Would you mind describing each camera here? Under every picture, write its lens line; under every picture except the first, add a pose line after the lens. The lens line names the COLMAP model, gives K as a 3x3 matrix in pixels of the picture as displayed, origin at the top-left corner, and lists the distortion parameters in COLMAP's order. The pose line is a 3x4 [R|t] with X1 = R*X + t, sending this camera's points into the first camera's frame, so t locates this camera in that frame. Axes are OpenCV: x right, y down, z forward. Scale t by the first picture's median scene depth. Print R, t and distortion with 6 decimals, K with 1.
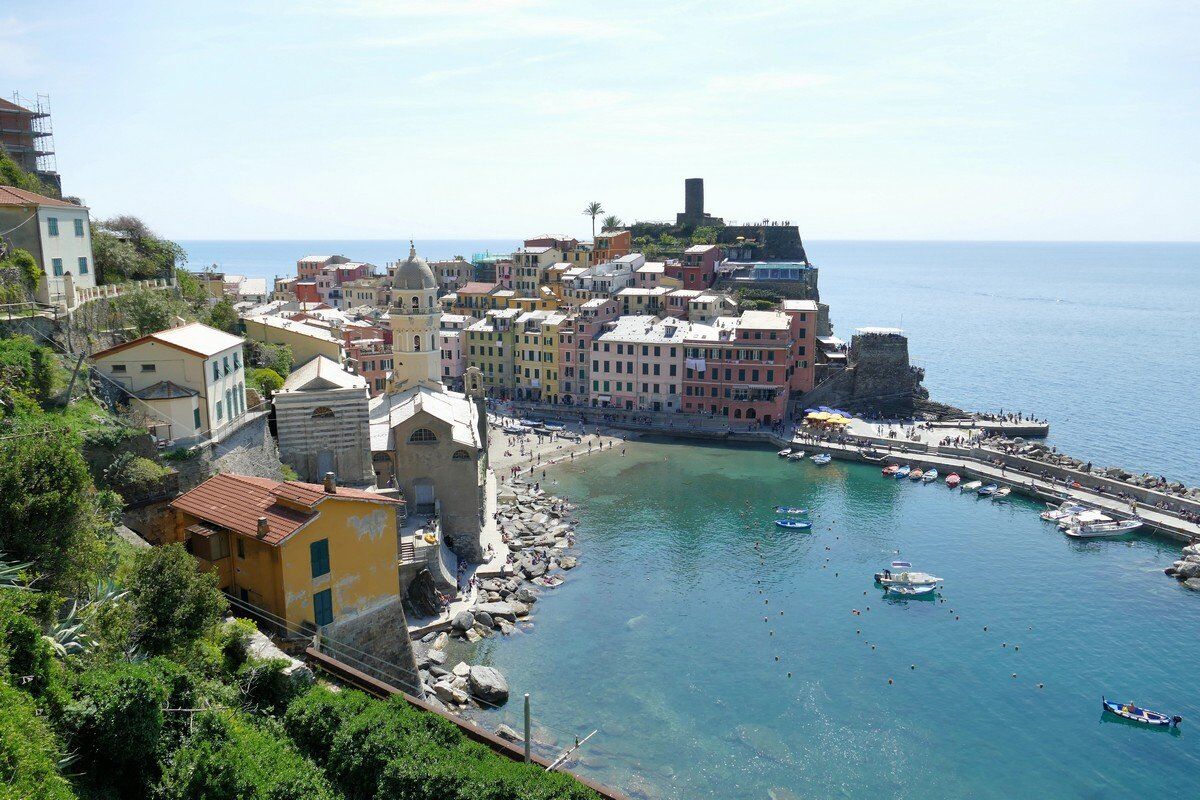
lens RADIAL K [[852.7, 0, 600.0], [0, 852.7, 400.0], [0, 0, 1]] dist [-0.001063, 0.000537]
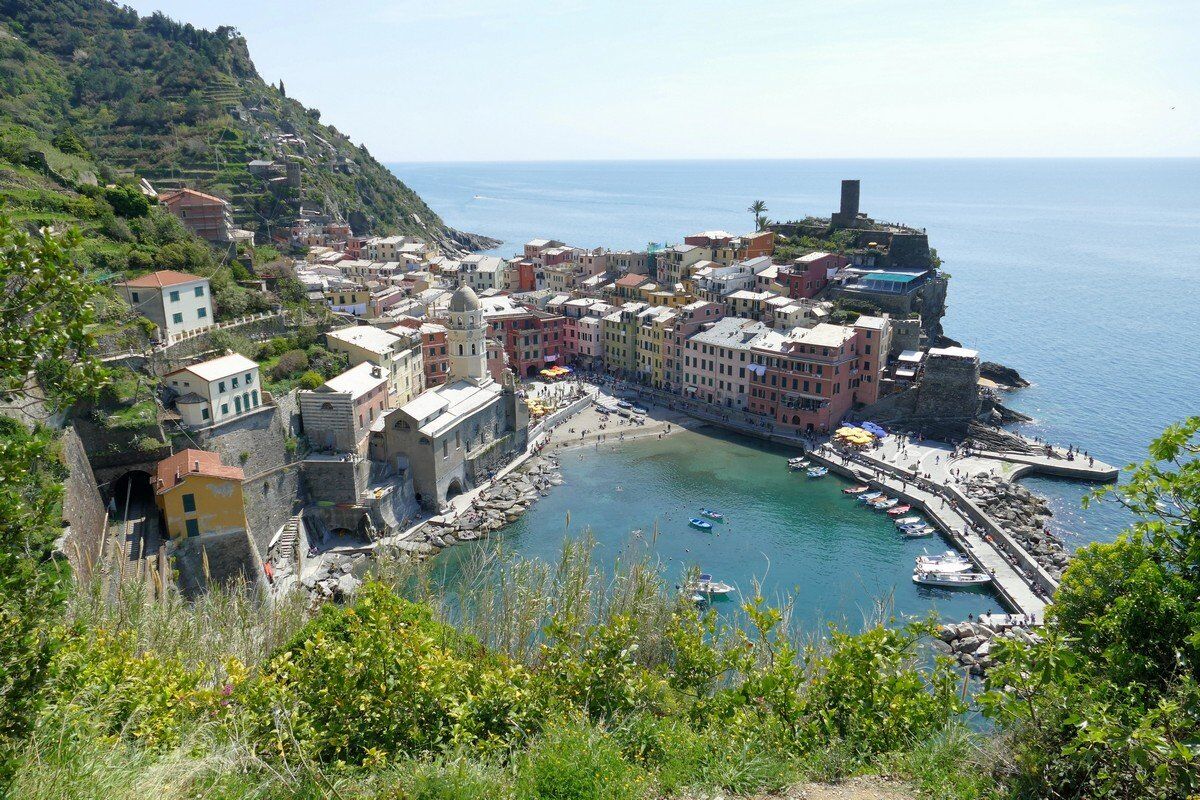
lens RADIAL K [[861.1, 0, 600.0], [0, 861.1, 400.0], [0, 0, 1]] dist [-0.006928, -0.002014]
pose [[0.891881, 0.115409, -0.437297, 0.409862], [-0.077611, 0.991606, 0.103410, -0.099669], [0.445561, -0.058290, 0.893352, -0.104152]]
